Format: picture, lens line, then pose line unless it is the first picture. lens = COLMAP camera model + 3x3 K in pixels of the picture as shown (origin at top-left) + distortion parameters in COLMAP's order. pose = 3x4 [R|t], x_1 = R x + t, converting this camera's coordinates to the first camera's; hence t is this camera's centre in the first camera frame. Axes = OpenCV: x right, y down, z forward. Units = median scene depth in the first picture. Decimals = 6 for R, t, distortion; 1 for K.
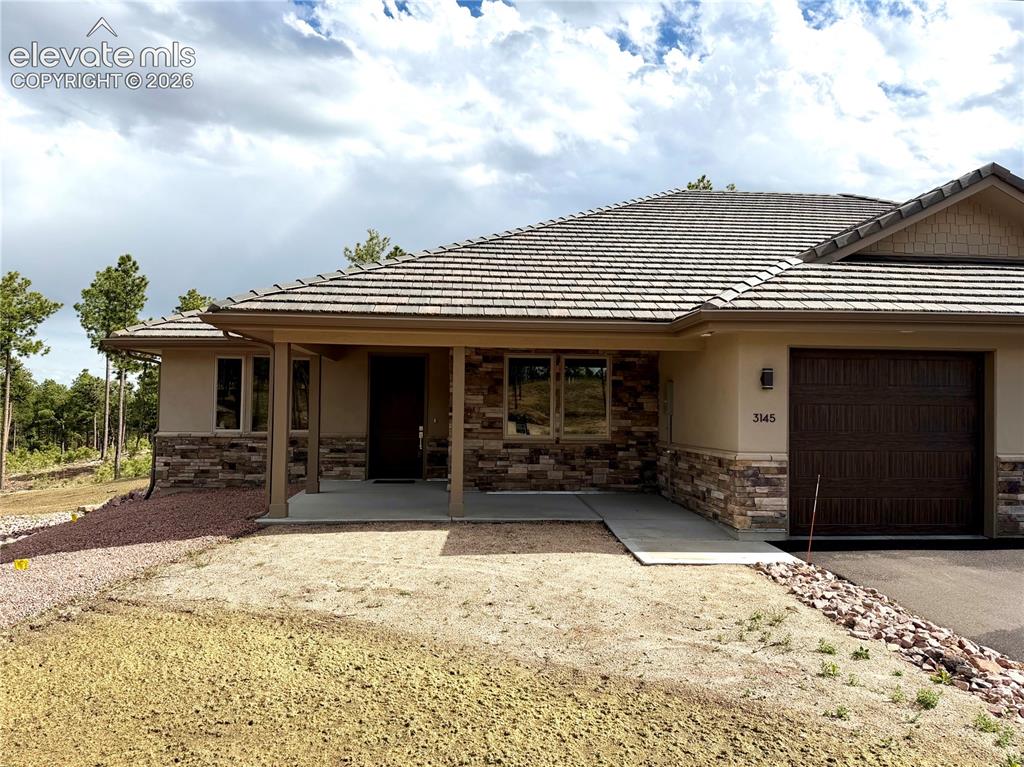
lens RADIAL K [[746.7, 0, 512.7], [0, 746.7, 383.4], [0, 0, 1]] dist [0.014563, 0.000429]
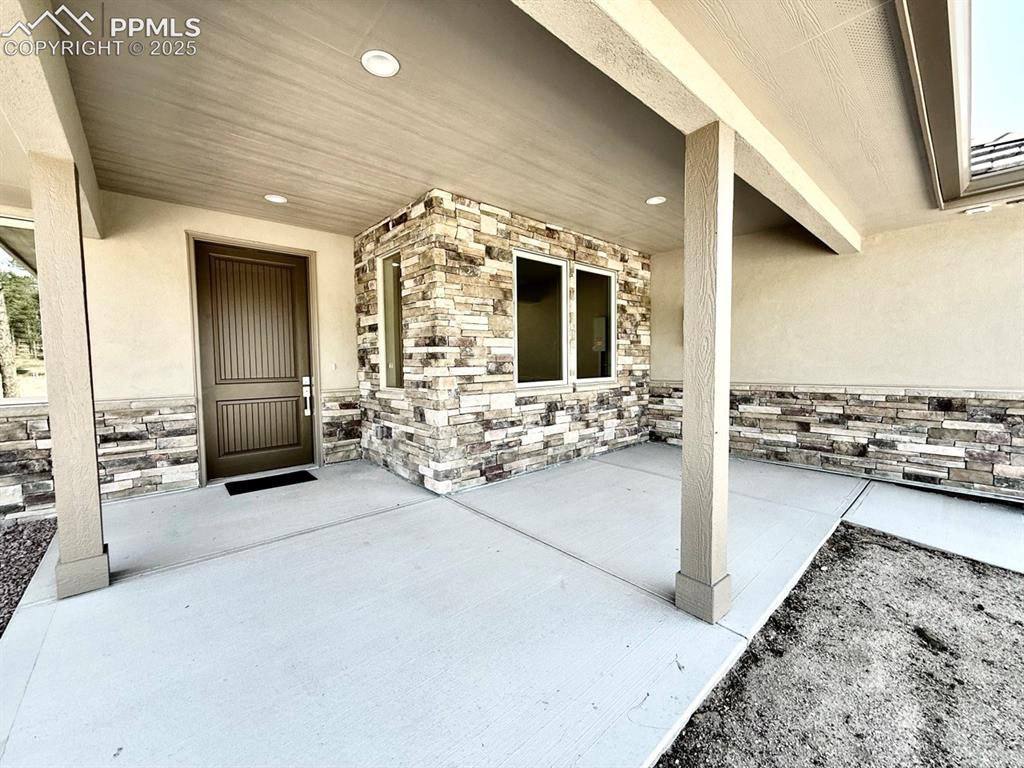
lens RADIAL K [[414.0, 0, 509.1], [0, 414.0, 384.1], [0, 0, 1]] dist [-0.003825, -0.000064]
pose [[0.800500, -0.056702, 0.596645, -0.215373], [0.004644, 0.996071, 0.088432, 0.038999], [-0.599315, -0.068019, 0.797618, 0.727835]]
